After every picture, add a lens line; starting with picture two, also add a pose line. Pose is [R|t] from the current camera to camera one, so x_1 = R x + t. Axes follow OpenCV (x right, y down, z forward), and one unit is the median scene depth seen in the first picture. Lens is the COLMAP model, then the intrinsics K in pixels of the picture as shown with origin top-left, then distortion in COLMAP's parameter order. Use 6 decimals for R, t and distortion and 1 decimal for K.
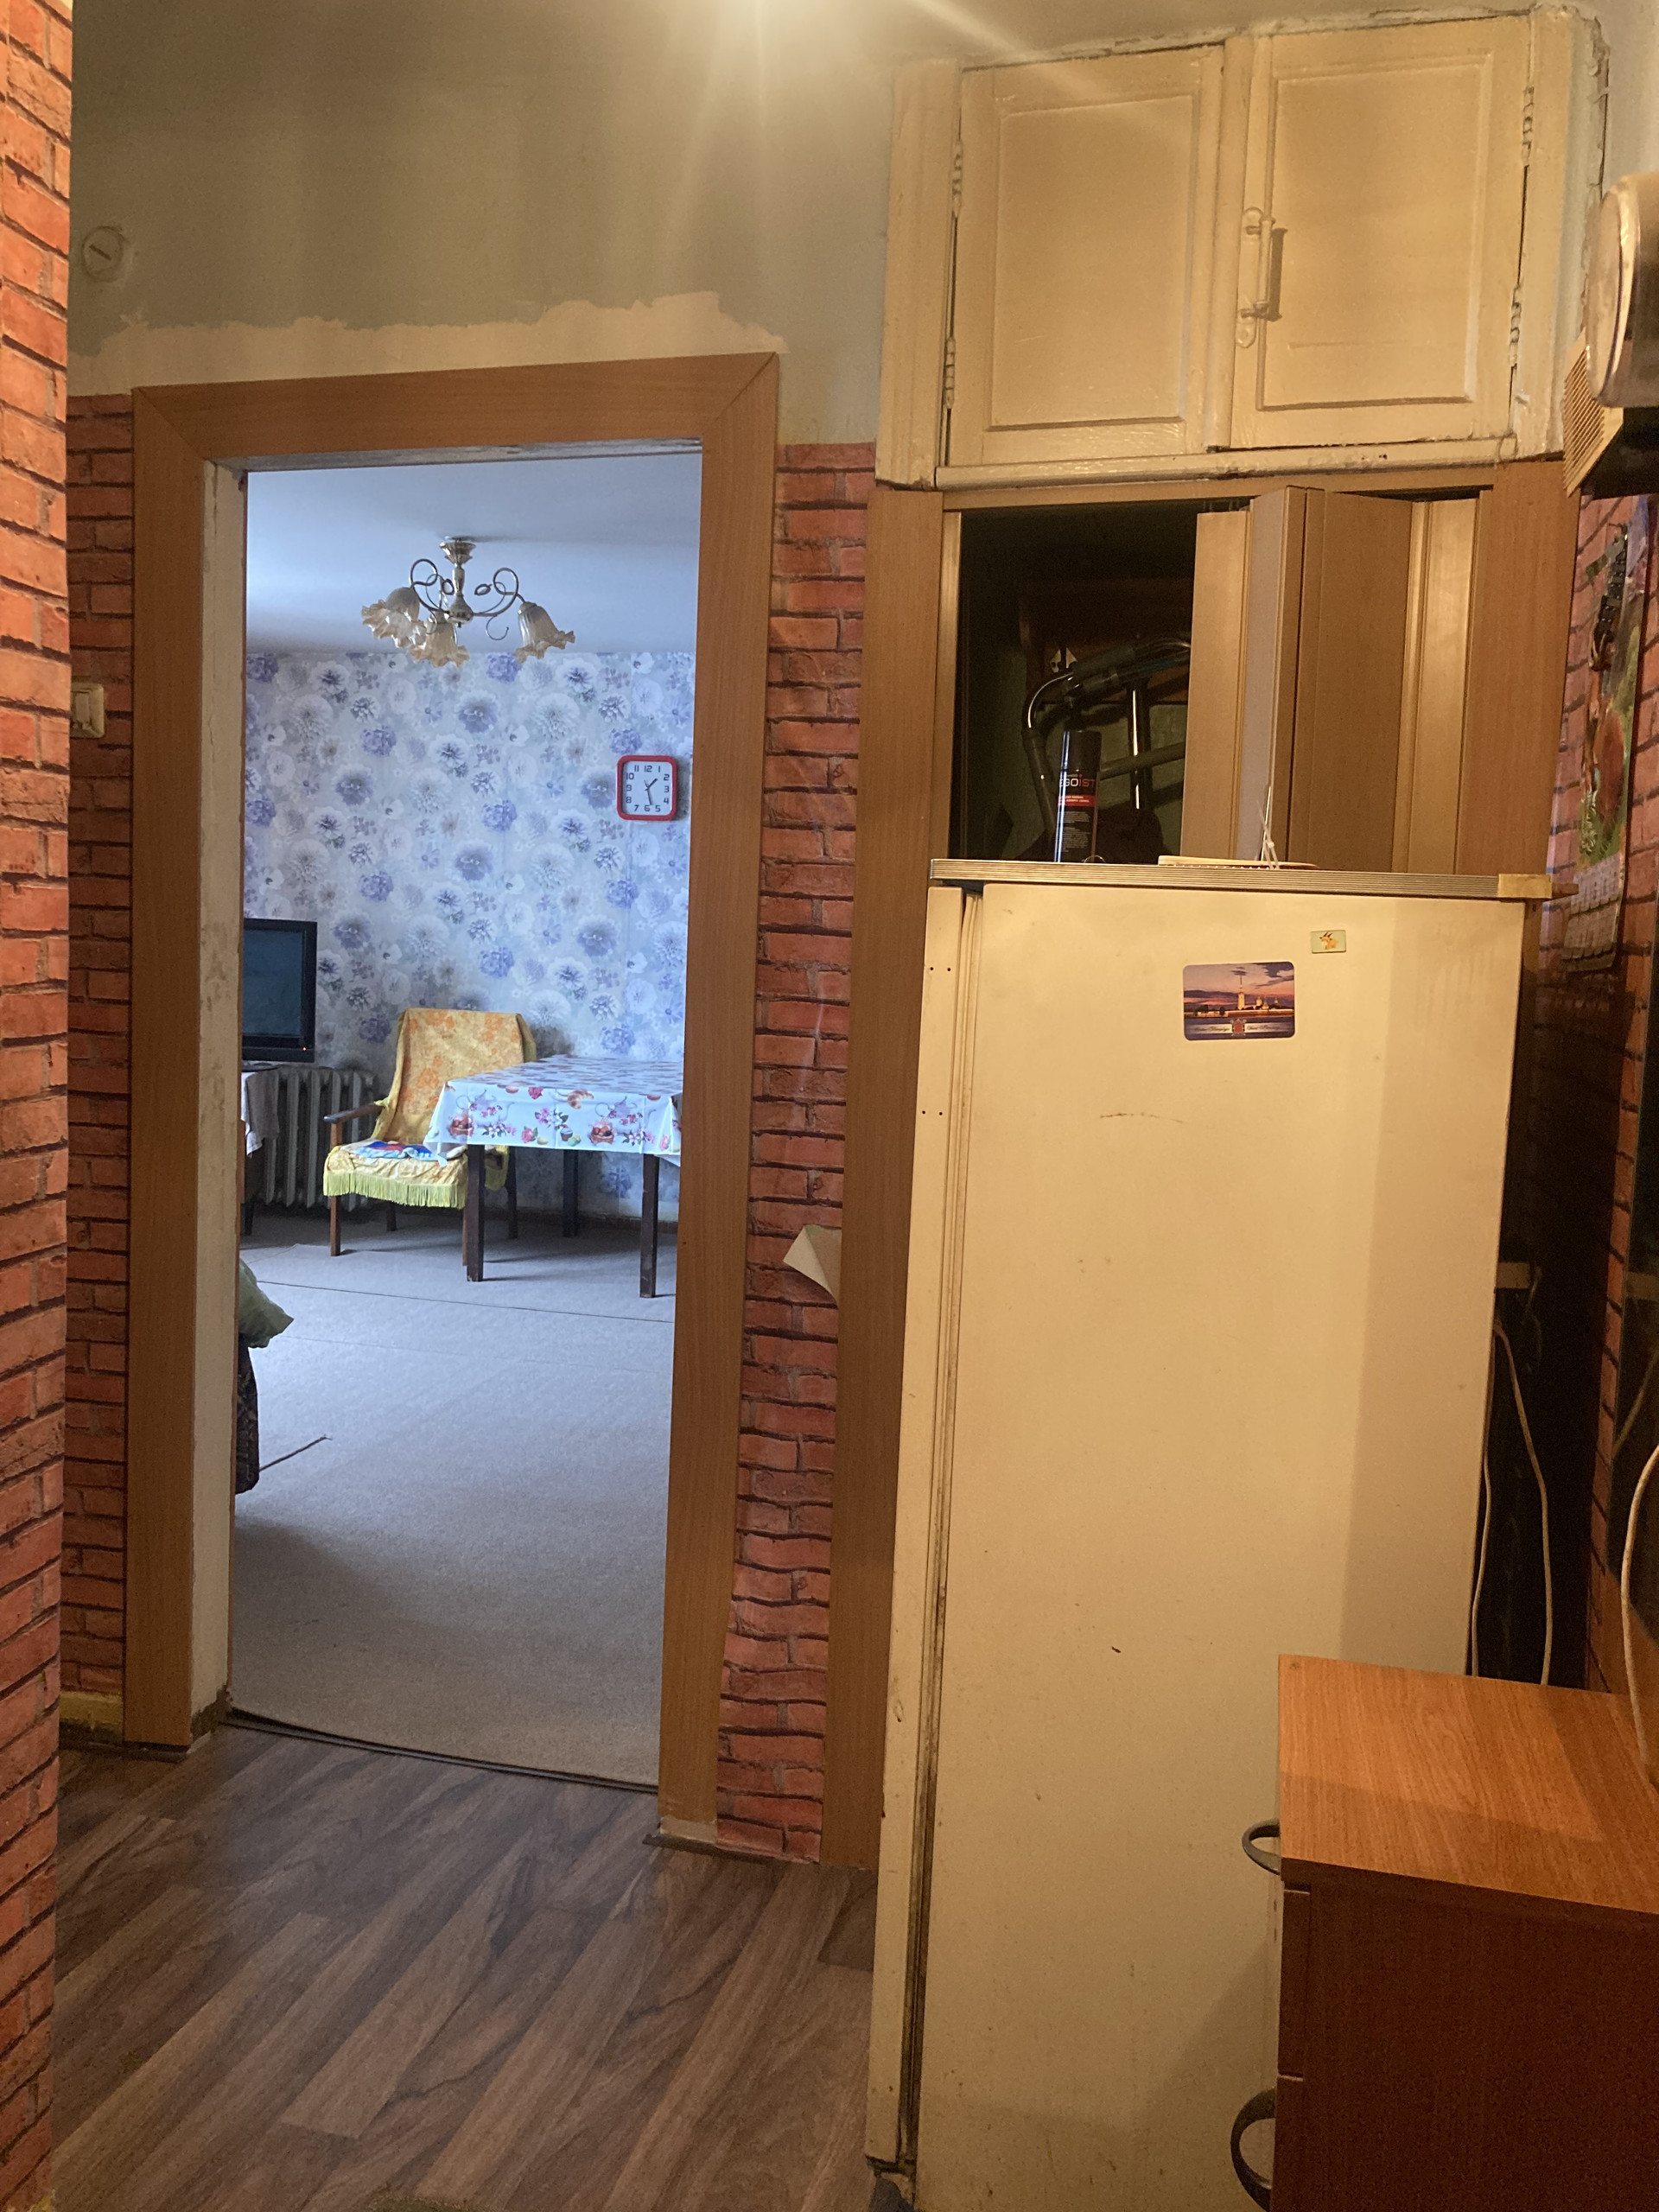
lens RADIAL K [[1815.6, 0, 821.6], [0, 1815.6, 1113.9], [0, 0, 1]] dist [0.034692, -0.028121]
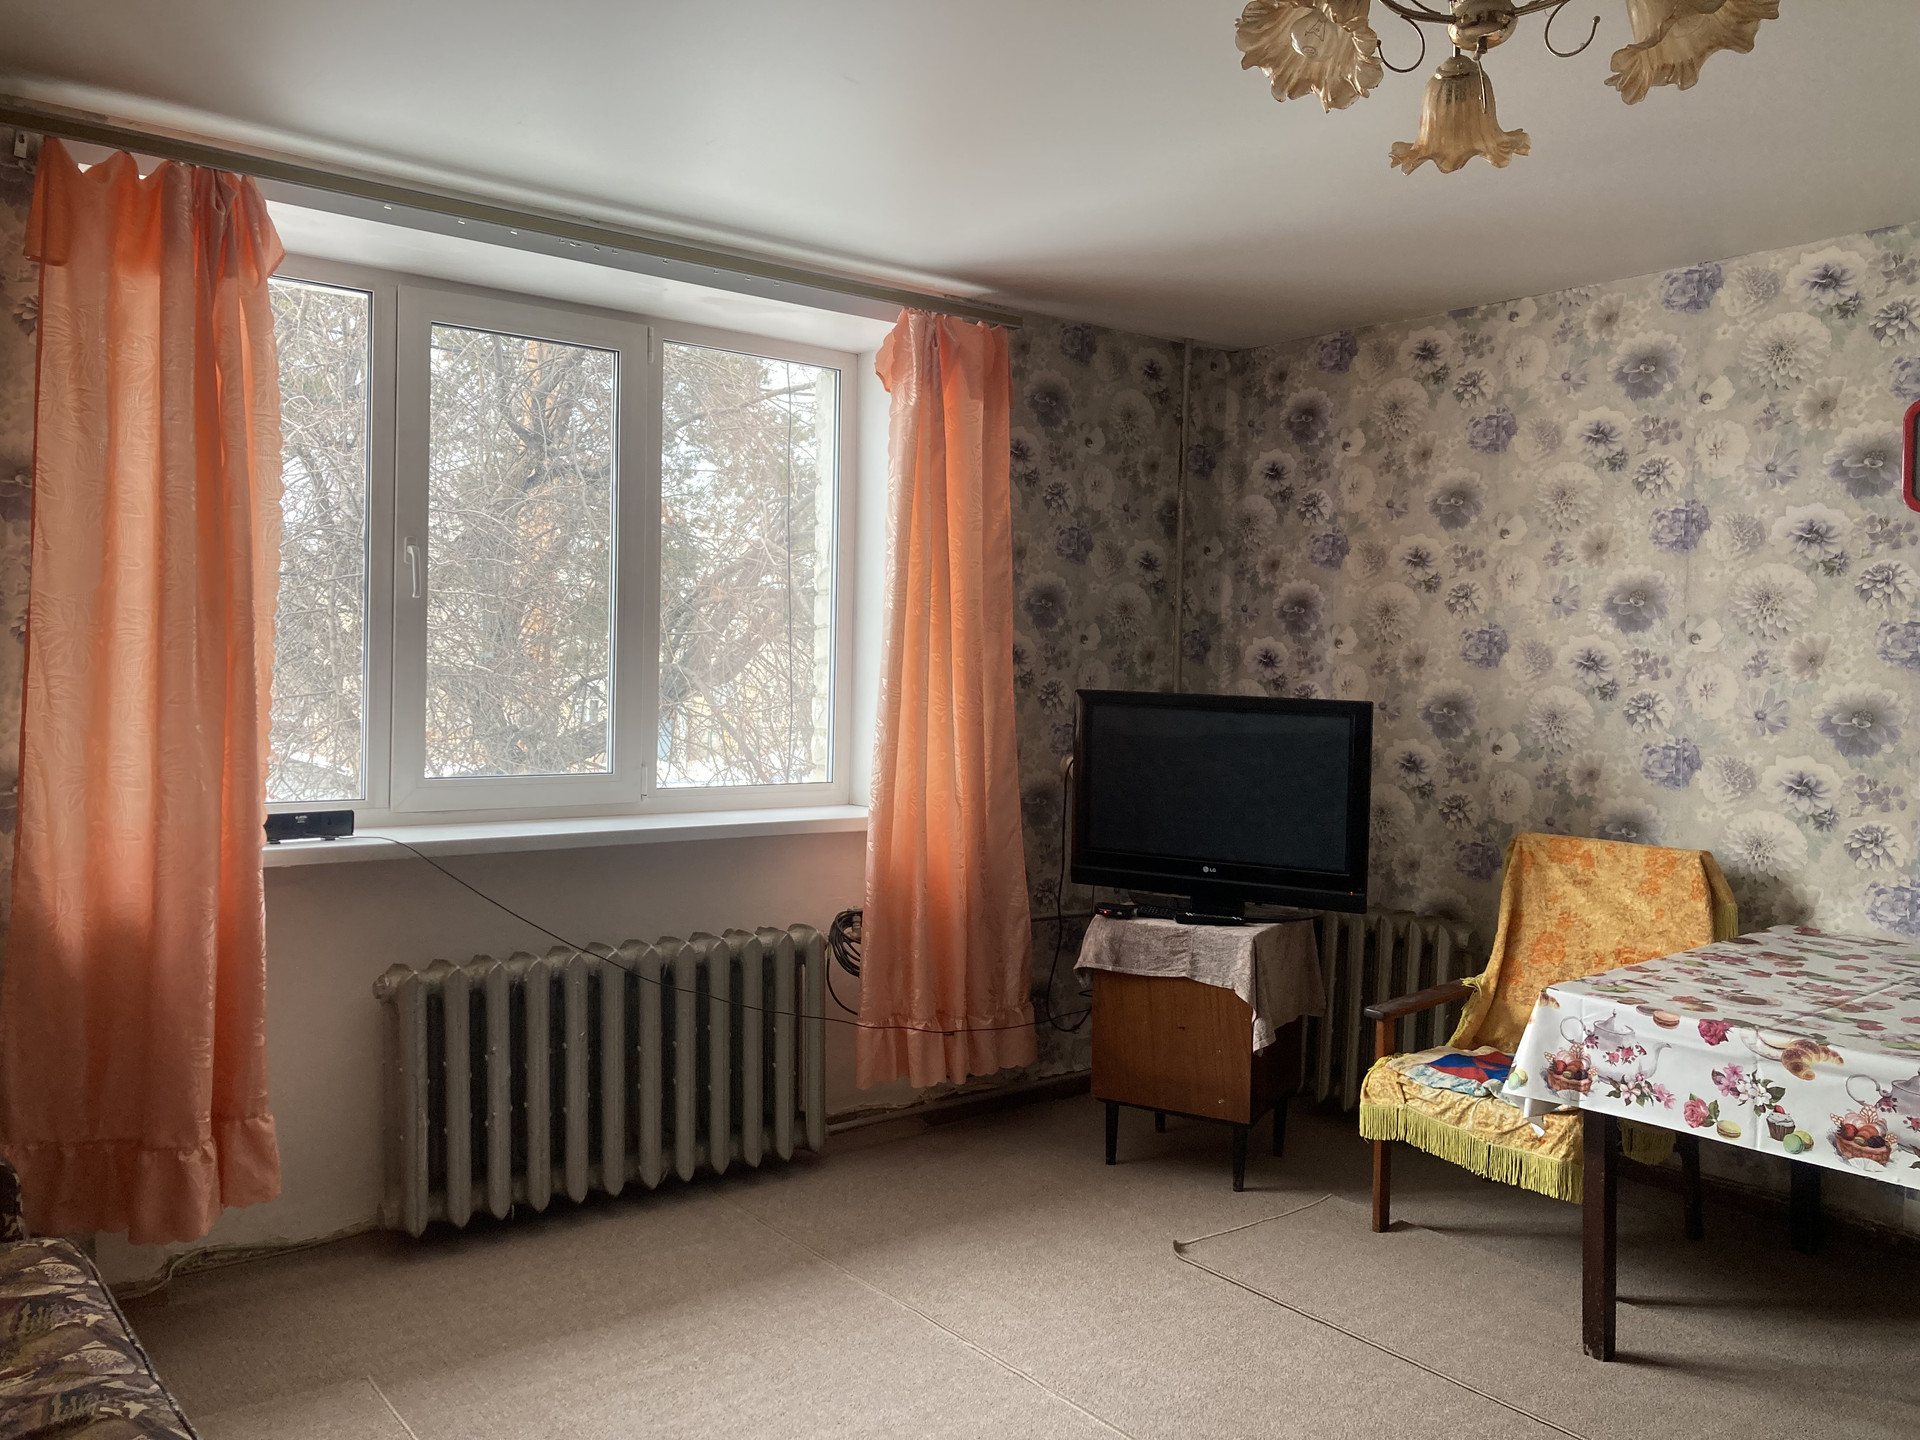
lens RADIAL K [[1575.9, 0, 963.3], [0, 1575.9, 711.1], [0, 0, 1]] dist [0.034692, -0.028121]
pose [[0.797504, -0.005303, -0.603290, -0.047427], [-0.046322, 0.996471, -0.069993, -0.052829], [0.601533, 0.083765, 0.794444, 0.434713]]
